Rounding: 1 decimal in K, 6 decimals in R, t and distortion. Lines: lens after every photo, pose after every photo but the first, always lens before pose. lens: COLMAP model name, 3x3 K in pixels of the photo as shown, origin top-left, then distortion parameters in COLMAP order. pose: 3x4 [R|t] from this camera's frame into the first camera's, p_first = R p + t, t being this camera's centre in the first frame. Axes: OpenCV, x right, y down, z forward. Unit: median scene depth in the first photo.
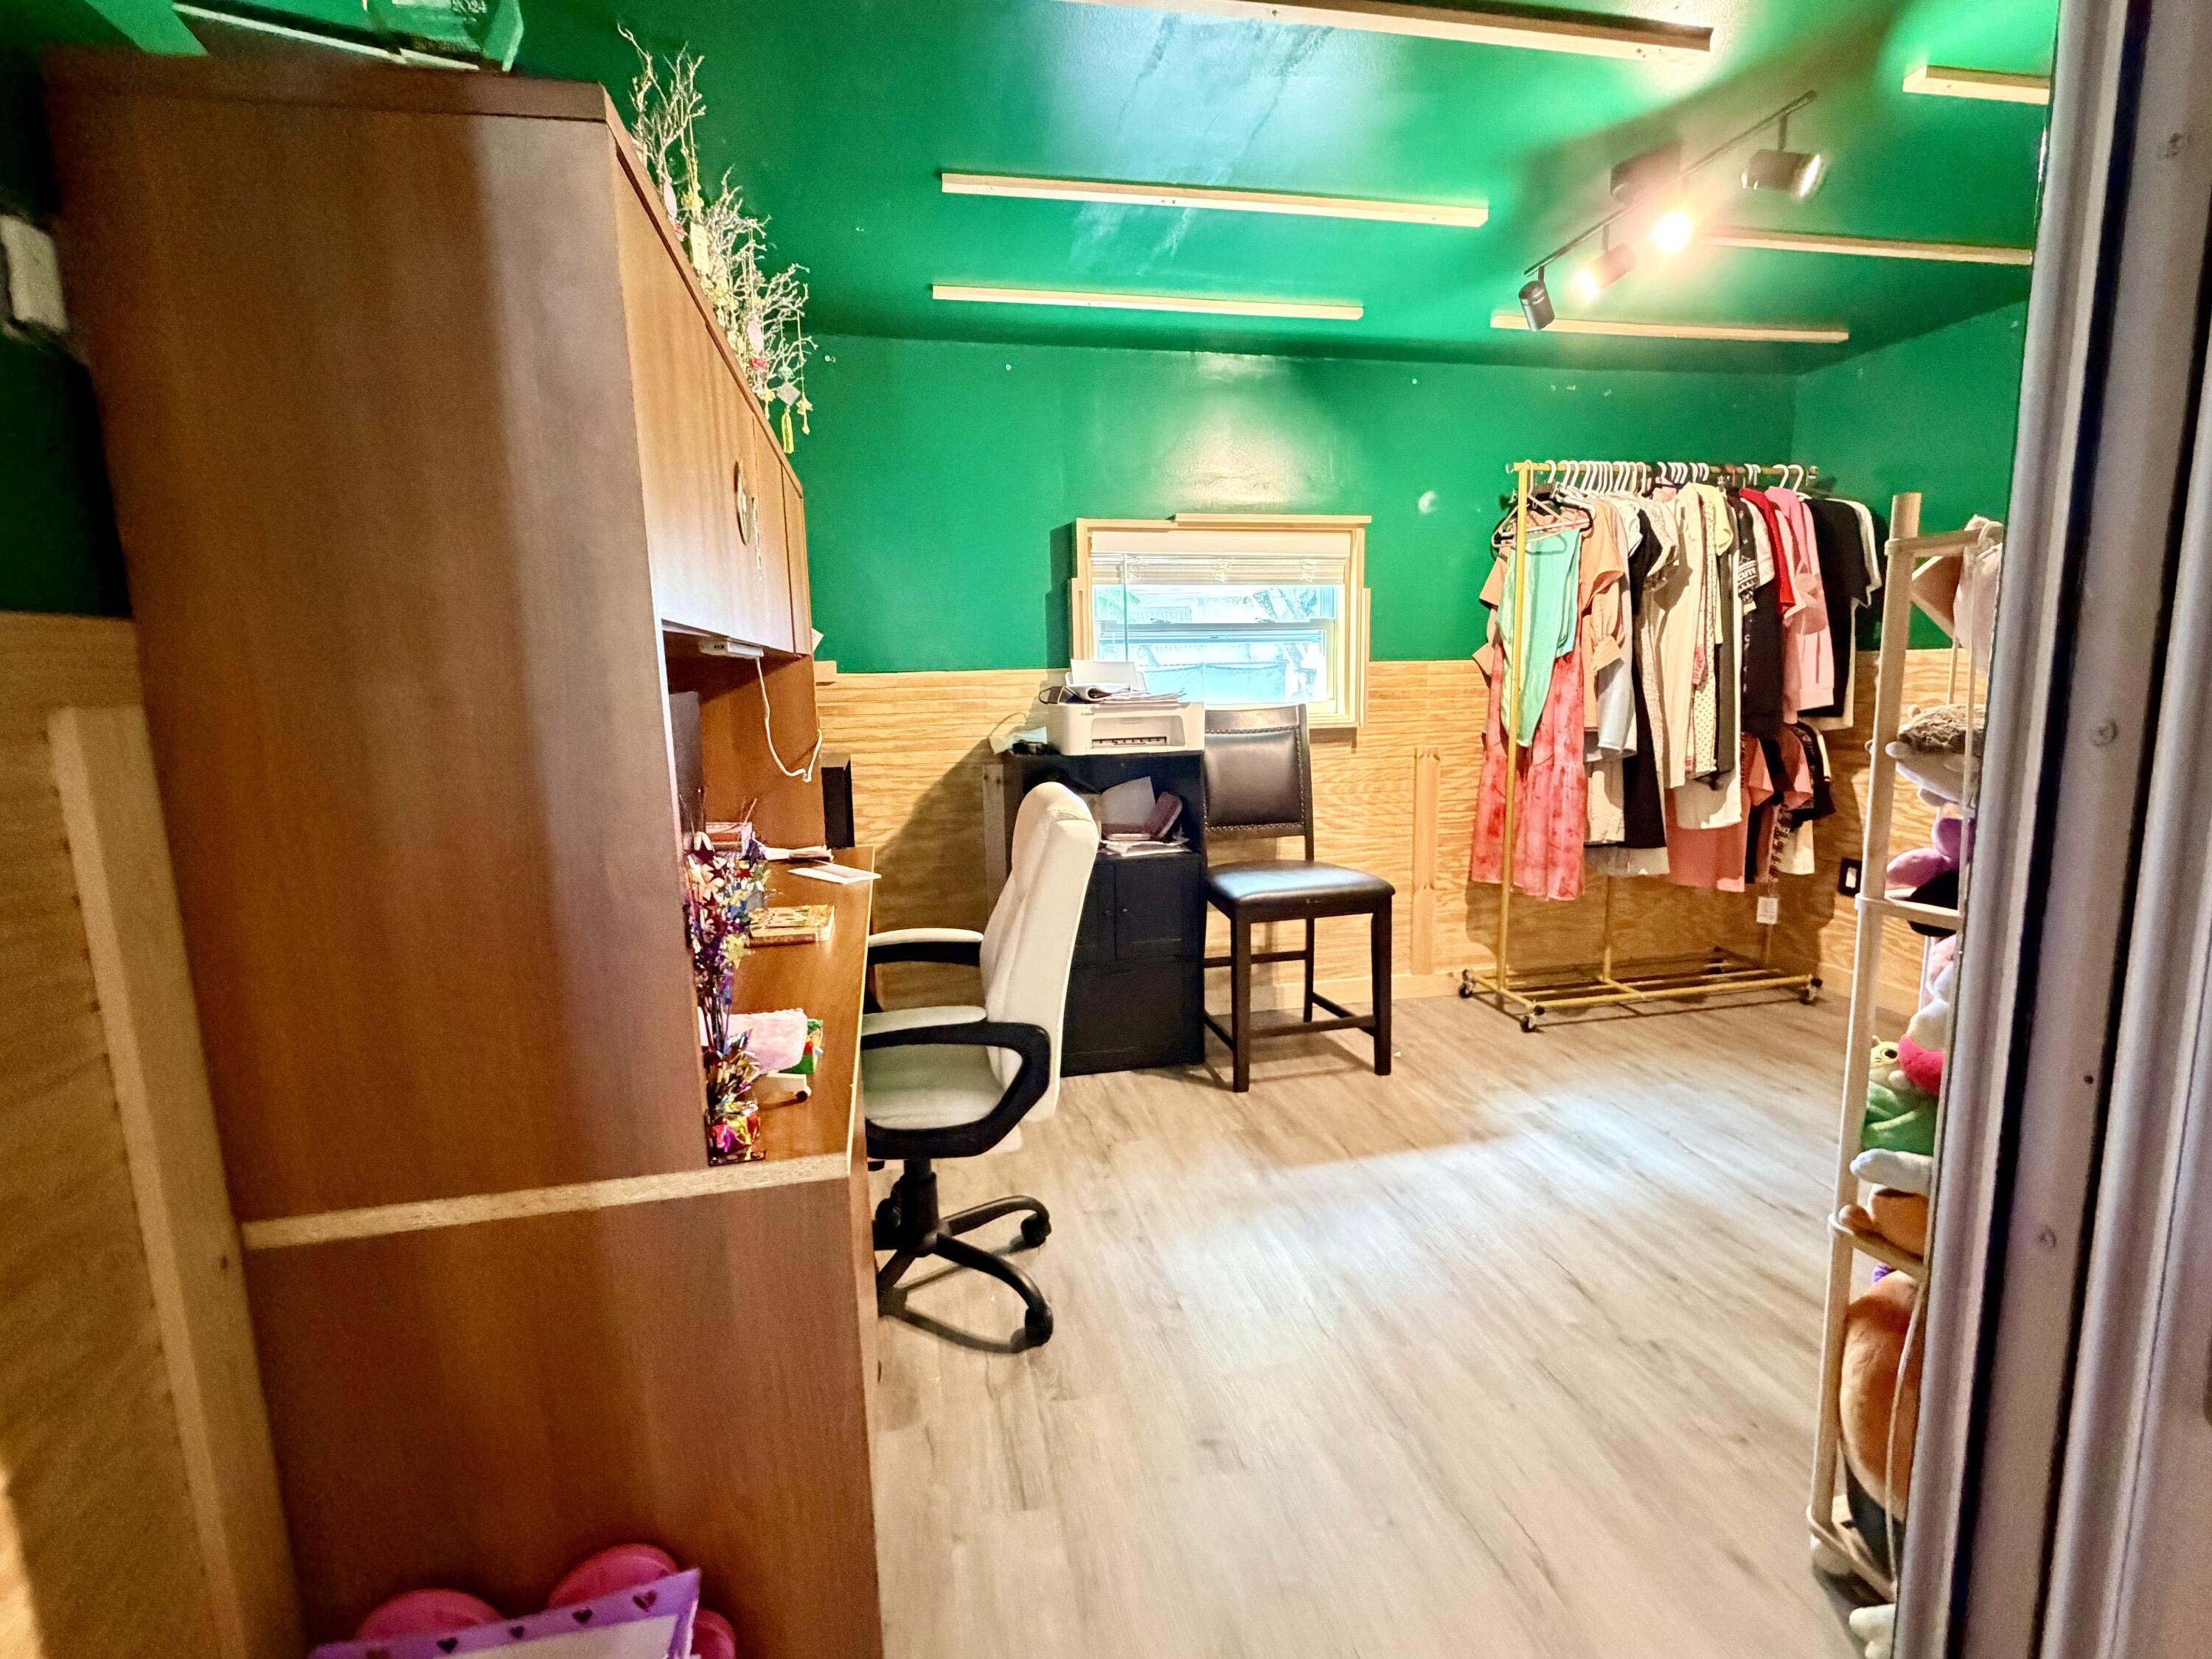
lens RADIAL K [[1035.6, 0, 1101.8], [0, 1035.6, 835.7], [0, 0, 1]] dist [-0.001645, 0.000282]
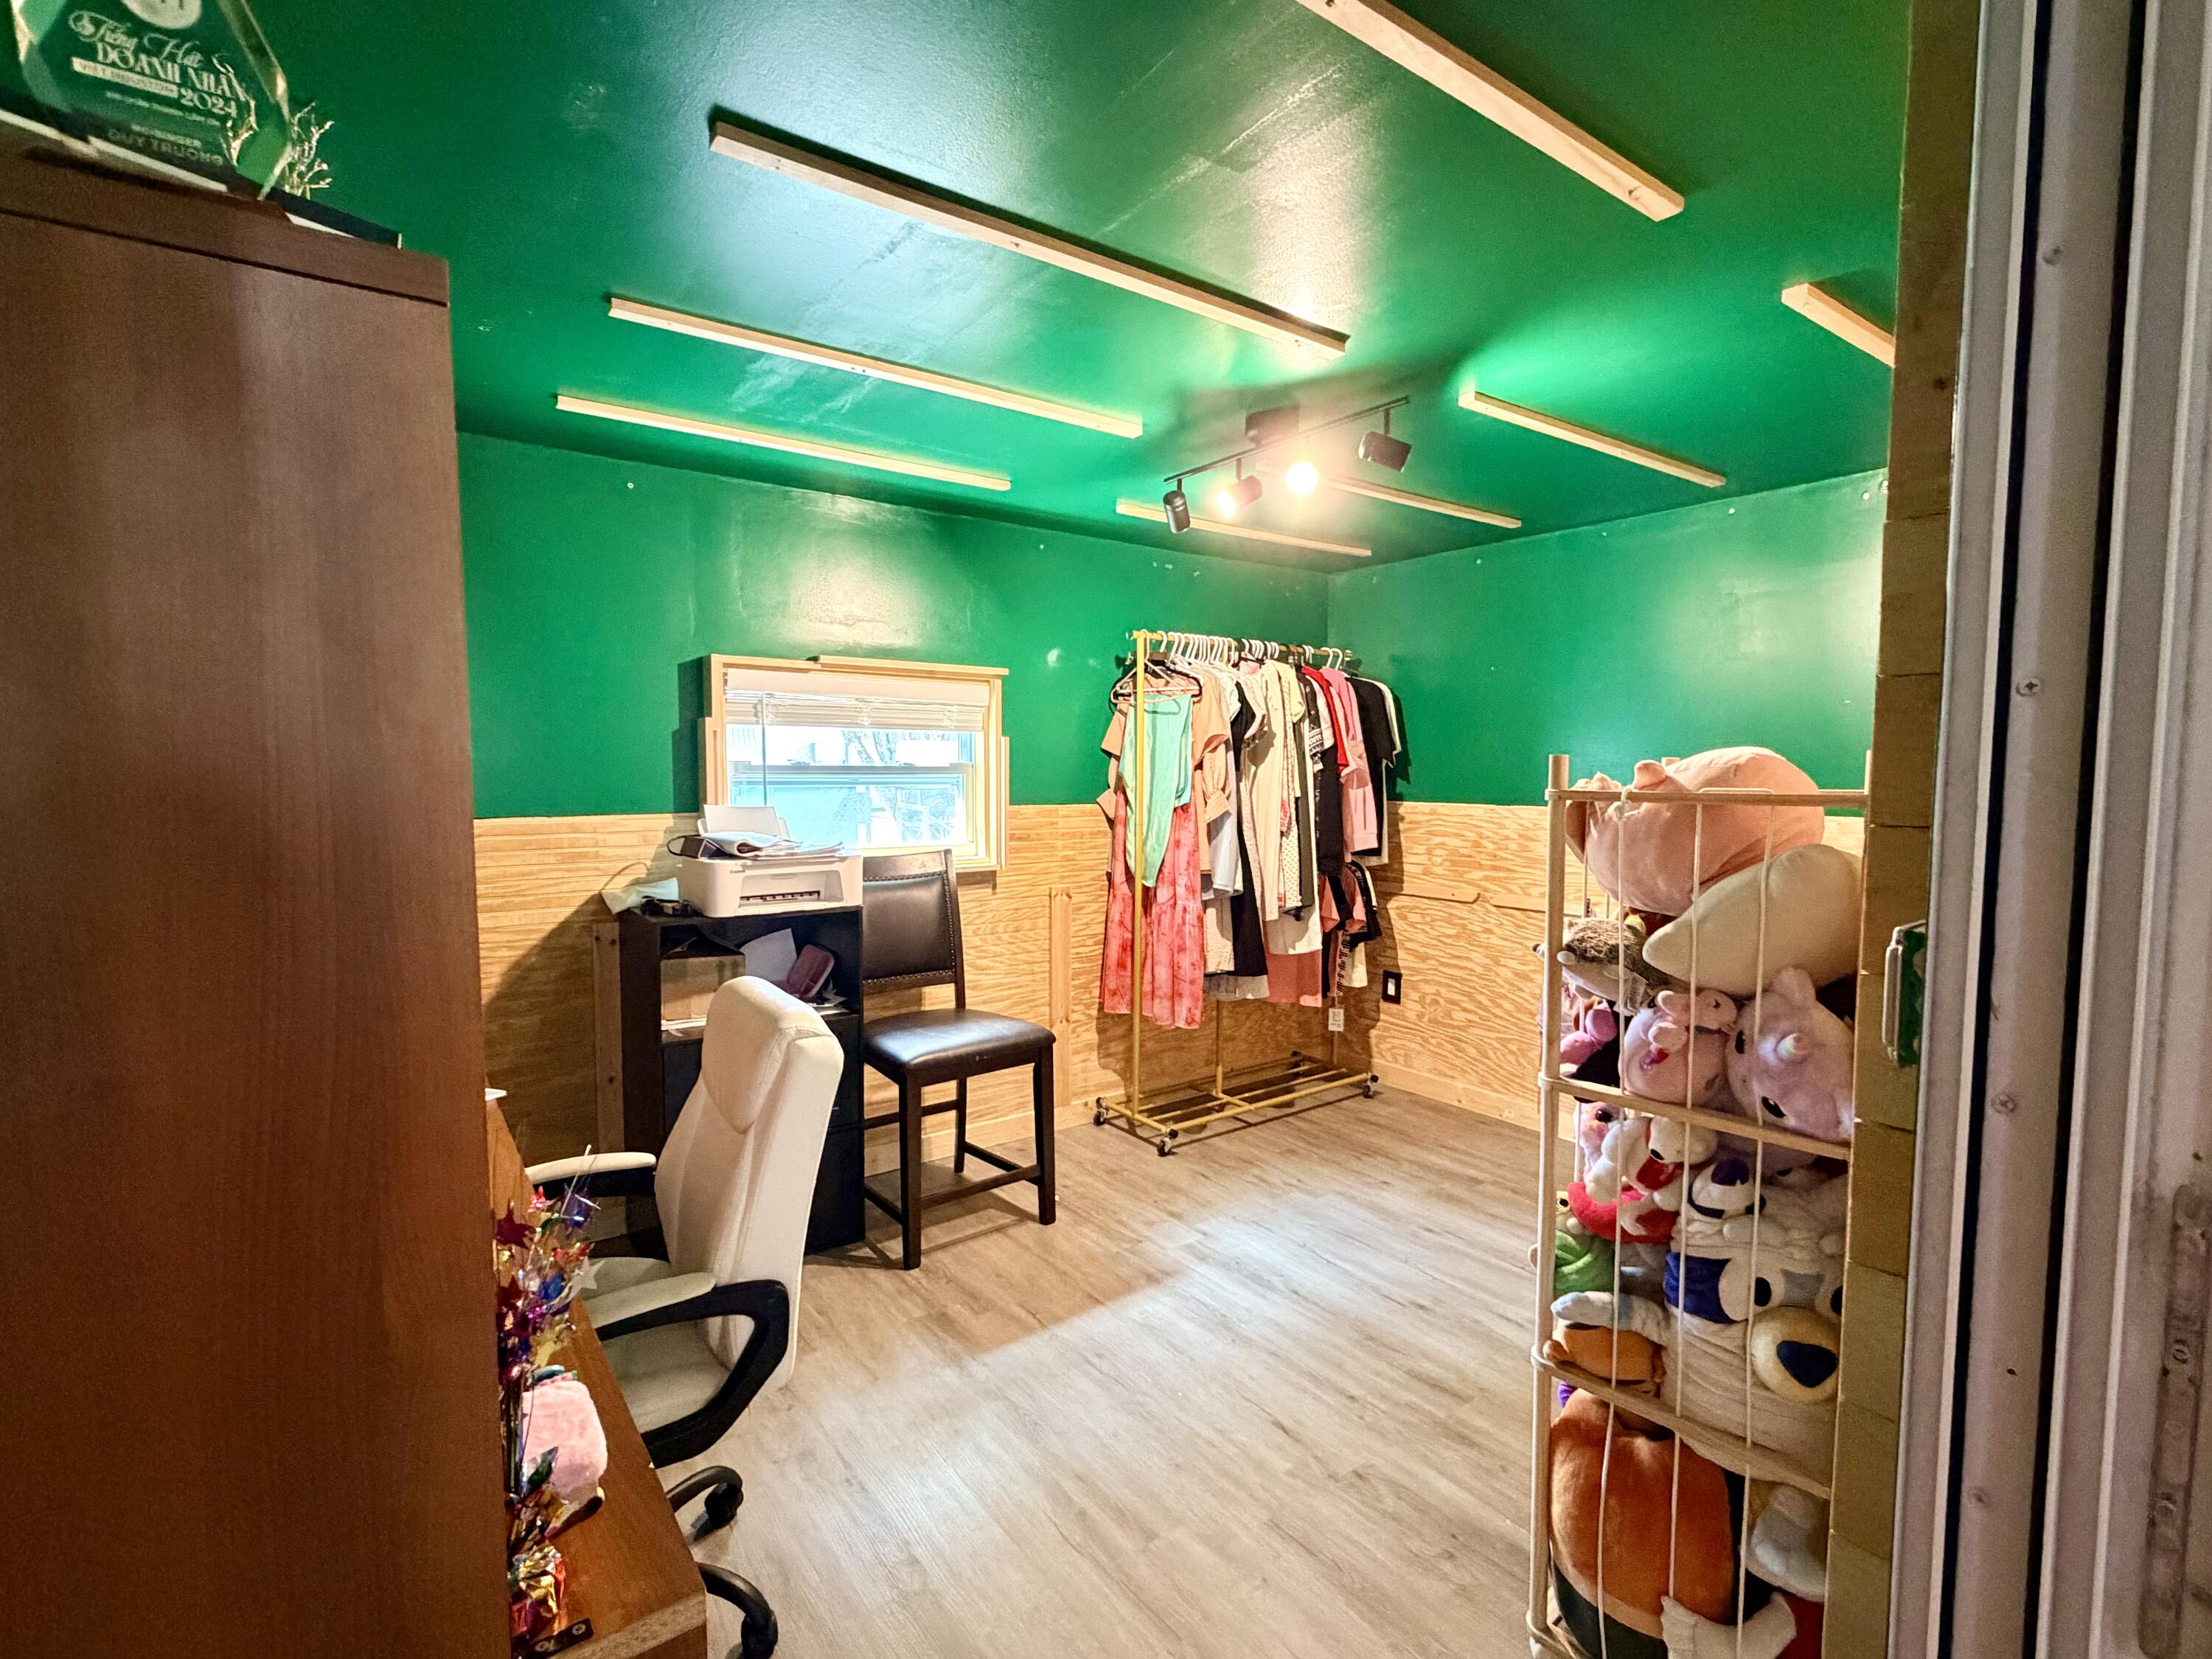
lens RADIAL K [[1035.6, 0, 1101.8], [0, 1035.6, 835.7], [0, 0, 1]] dist [-0.001645, 0.000282]
pose [[0.909850, -0.003013, 0.414927, -0.092464], [0.040774, 0.995783, -0.082178, -0.056509], [-0.412930, 0.091688, 0.906136, 0.037750]]
